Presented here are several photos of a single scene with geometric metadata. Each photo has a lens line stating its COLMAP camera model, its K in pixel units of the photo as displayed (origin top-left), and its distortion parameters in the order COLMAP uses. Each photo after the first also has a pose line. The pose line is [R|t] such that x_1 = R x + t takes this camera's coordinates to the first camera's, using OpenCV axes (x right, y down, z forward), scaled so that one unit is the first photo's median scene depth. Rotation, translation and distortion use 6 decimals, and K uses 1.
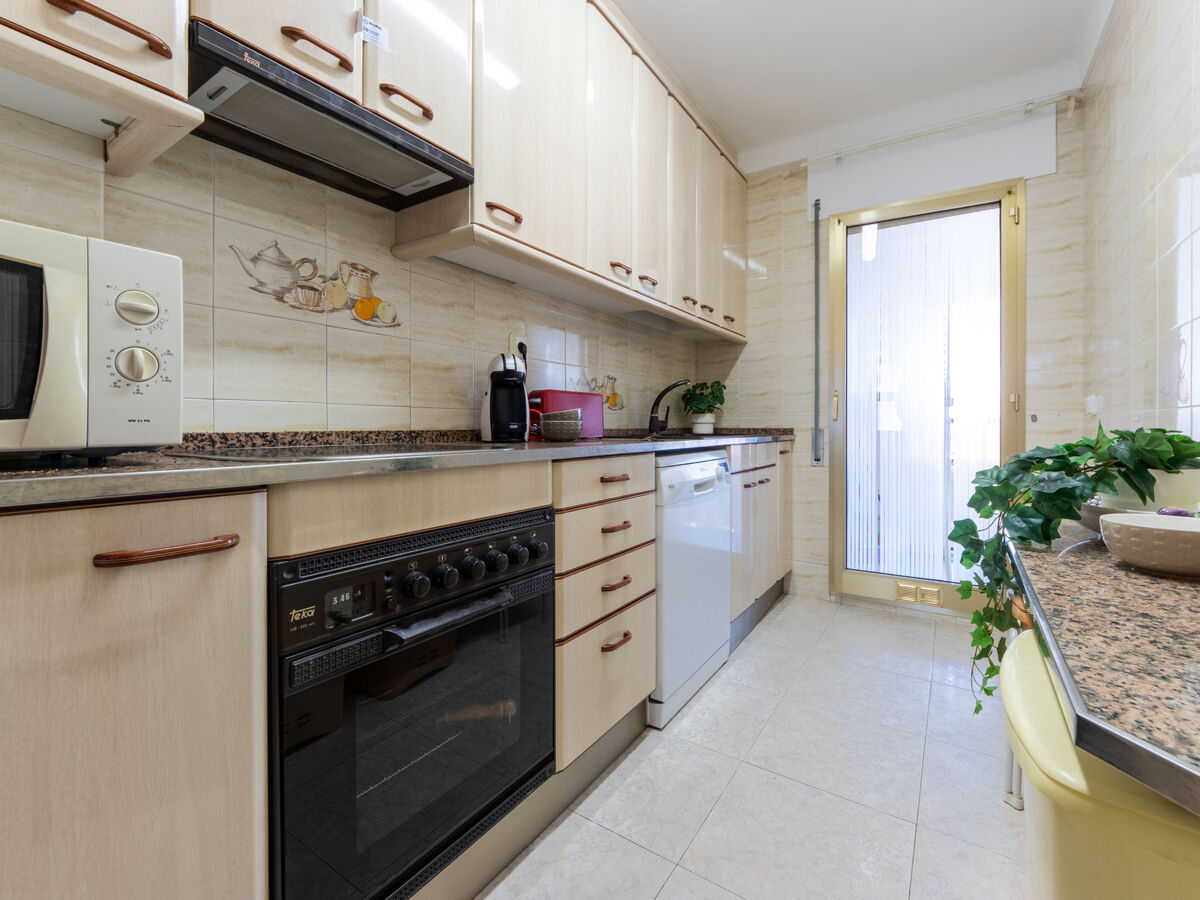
lens RADIAL K [[528.8, 0, 604.1], [0, 528.8, 432.4], [0, 0, 1]] dist [0.002139, -0.004998]
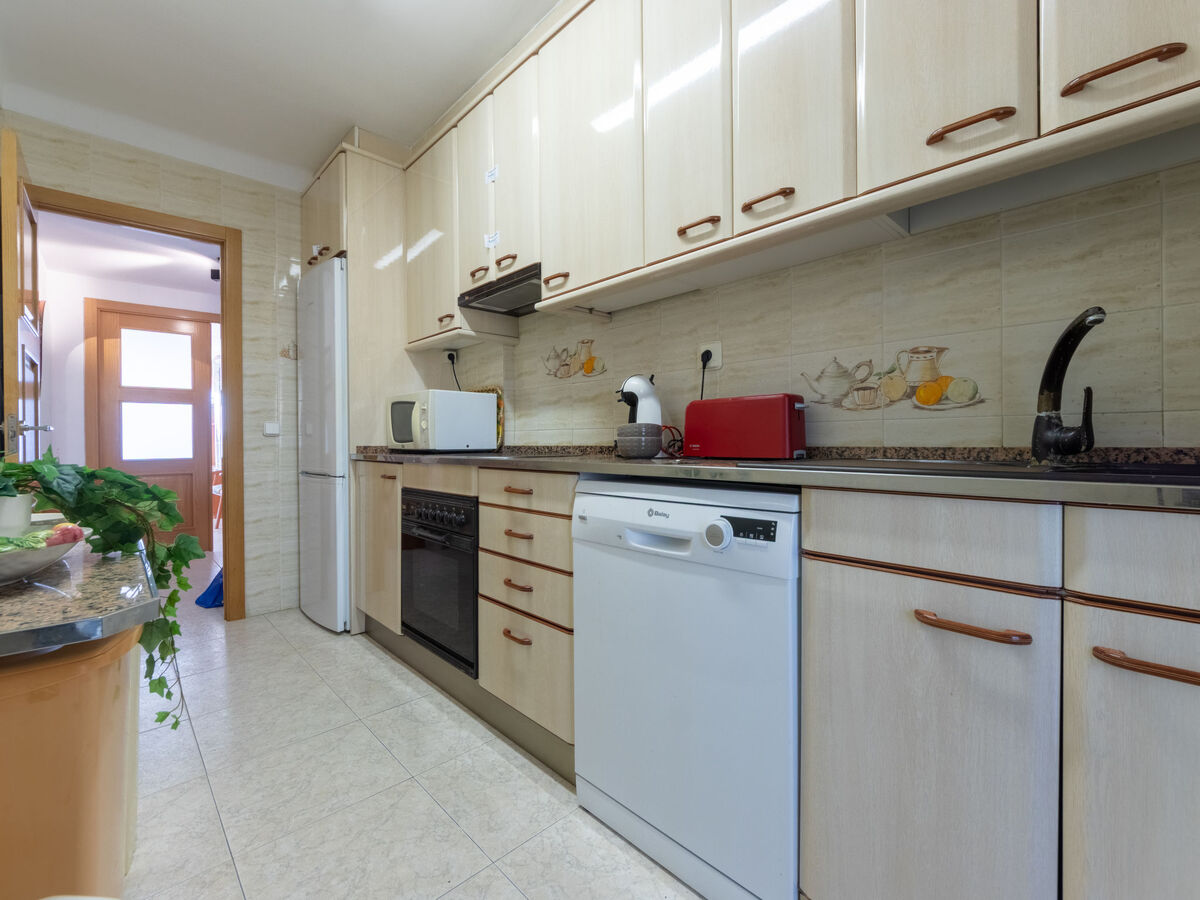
lens RADIAL K [[511.6, 0, 597.7], [0, 511.6, 445.8], [0, 0, 1]] dist [-0.008916, -0.000165]
pose [[-0.218960, 0.007589, -0.975704, 0.875879], [-0.007094, 0.999931, 0.009369, -0.014906], [0.975708, 0.008974, -0.218891, 1.186904]]
